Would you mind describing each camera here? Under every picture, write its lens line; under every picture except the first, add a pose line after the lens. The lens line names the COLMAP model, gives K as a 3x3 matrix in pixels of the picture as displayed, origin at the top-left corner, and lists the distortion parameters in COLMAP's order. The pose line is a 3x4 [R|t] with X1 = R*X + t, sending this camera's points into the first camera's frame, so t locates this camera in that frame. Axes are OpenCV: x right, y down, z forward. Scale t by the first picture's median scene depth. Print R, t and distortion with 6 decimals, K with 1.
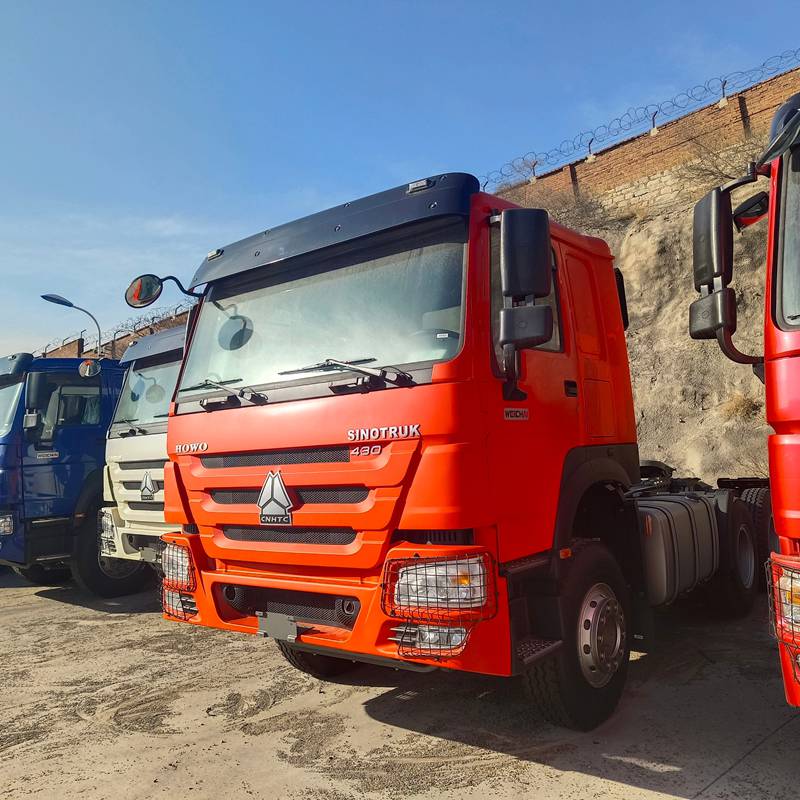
lens RADIAL K [[719.3, 0, 397.4], [0, 719.3, 399.8], [0, 0, 1]] dist [0.025031, -0.018491]
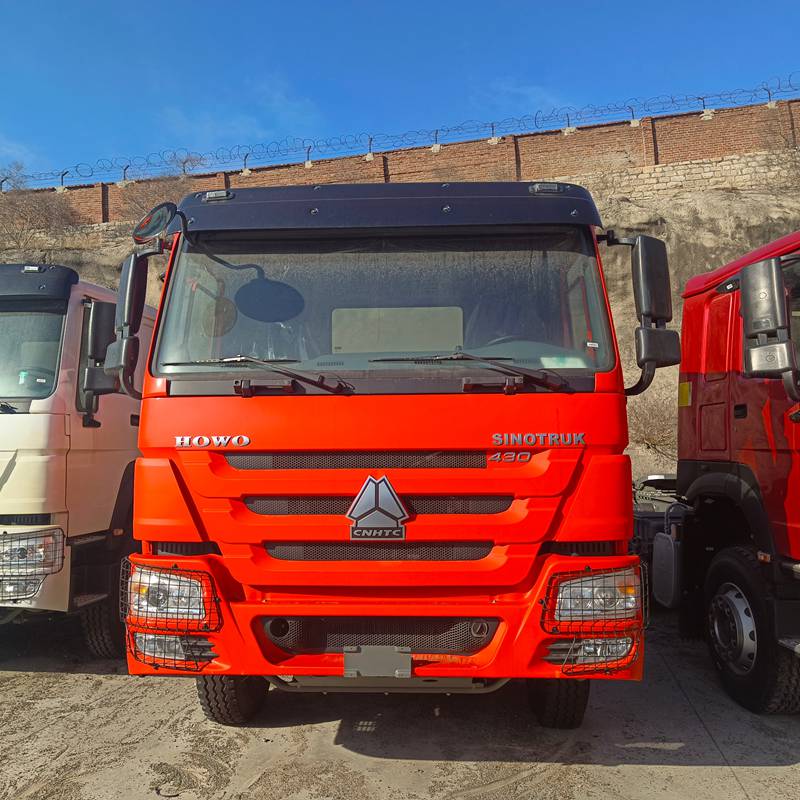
lens RADIAL K [[719.3, 0, 397.4], [0, 719.3, 399.8], [0, 0, 1]] dist [0.025031, -0.018491]
pose [[0.813116, 0.090301, 0.575055, -0.649816], [-0.080547, 0.995845, -0.042486, 0.045002], [-0.576502, -0.011773, 0.817011, 0.302863]]
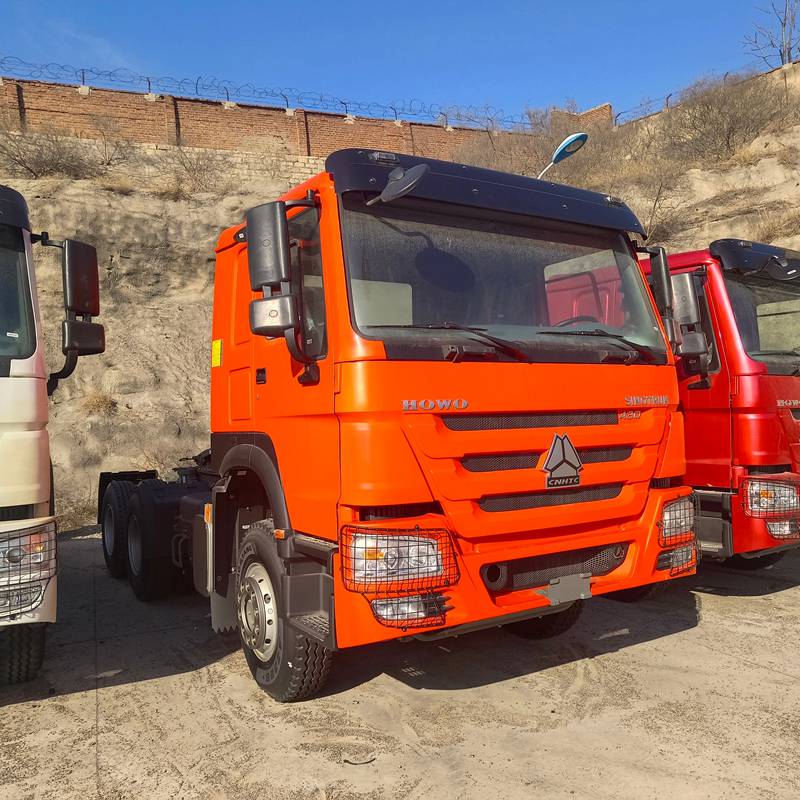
lens RADIAL K [[719.3, 0, 397.4], [0, 719.3, 399.8], [0, 0, 1]] dist [0.025031, -0.018491]
pose [[0.347918, 0.067991, 0.935056, -1.180145], [-0.057055, 0.997054, -0.051270, 0.118559], [-0.935787, -0.035512, 0.350772, 0.873798]]
